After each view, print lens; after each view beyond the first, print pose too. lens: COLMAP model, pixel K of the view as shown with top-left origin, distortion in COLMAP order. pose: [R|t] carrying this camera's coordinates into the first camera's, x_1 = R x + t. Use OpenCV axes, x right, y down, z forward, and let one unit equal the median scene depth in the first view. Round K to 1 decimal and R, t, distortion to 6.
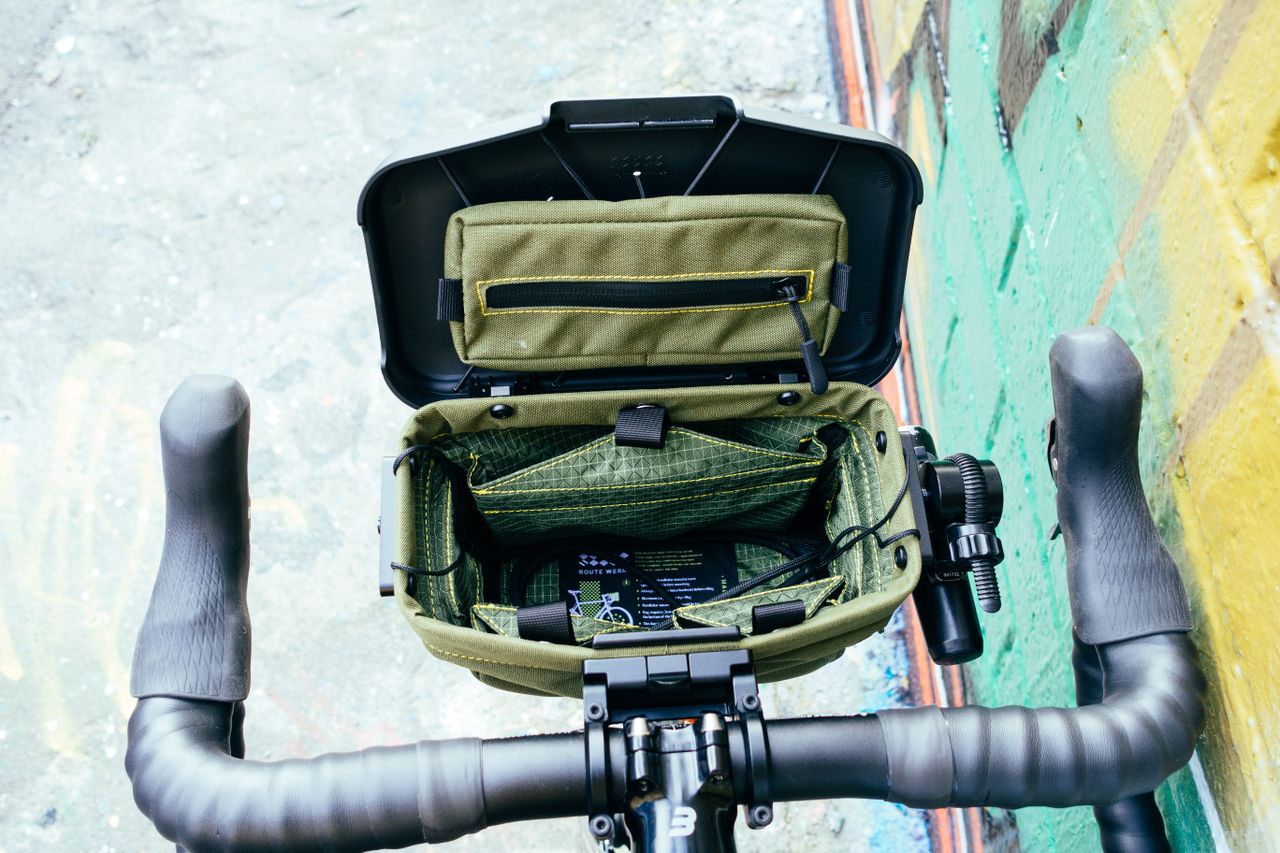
lens RADIAL K [[1130.9, 0, 626.6], [0, 1130.9, 424.6], [0, 0, 1]] dist [-0.035748, 0.012182]
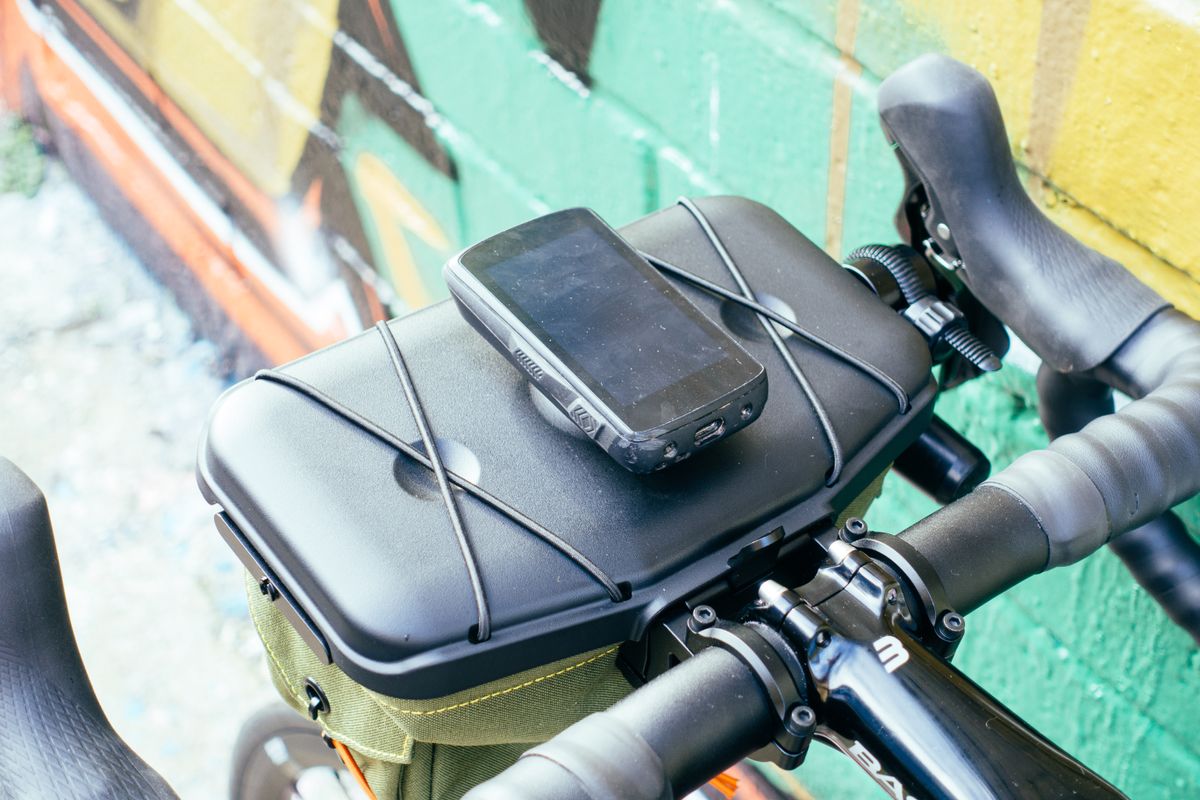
lens RADIAL K [[1871.3, 0, 597.4], [0, 1871.3, 398.8], [0, 0, 1]] dist [-0.093733, 0.000000]
pose [[0.819157, -0.342458, 0.460113, -0.499855], [0.461361, 0.870016, -0.173833, 0.262020], [-0.340775, 0.354675, 0.870677, -0.069509]]
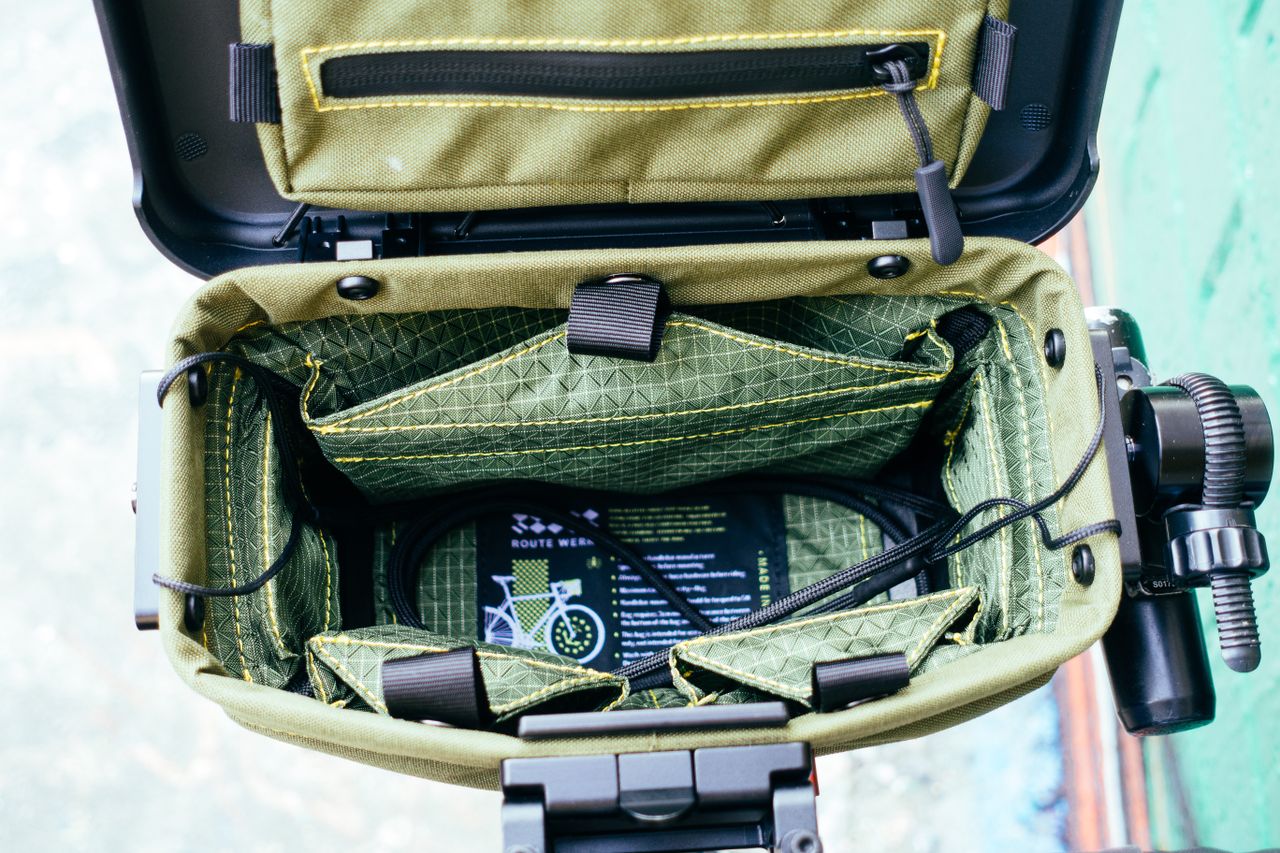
lens RADIAL K [[1664.6, 0, 636.6], [0, 1664.6, 427.3], [0, 0, 1]] dist [-0.071050, 0.000000]
pose [[0.999930, 0.009120, 0.007475, 0.017133], [-0.010114, 0.989244, 0.145924, -0.061799], [-0.006064, -0.145990, 0.989268, 0.199765]]
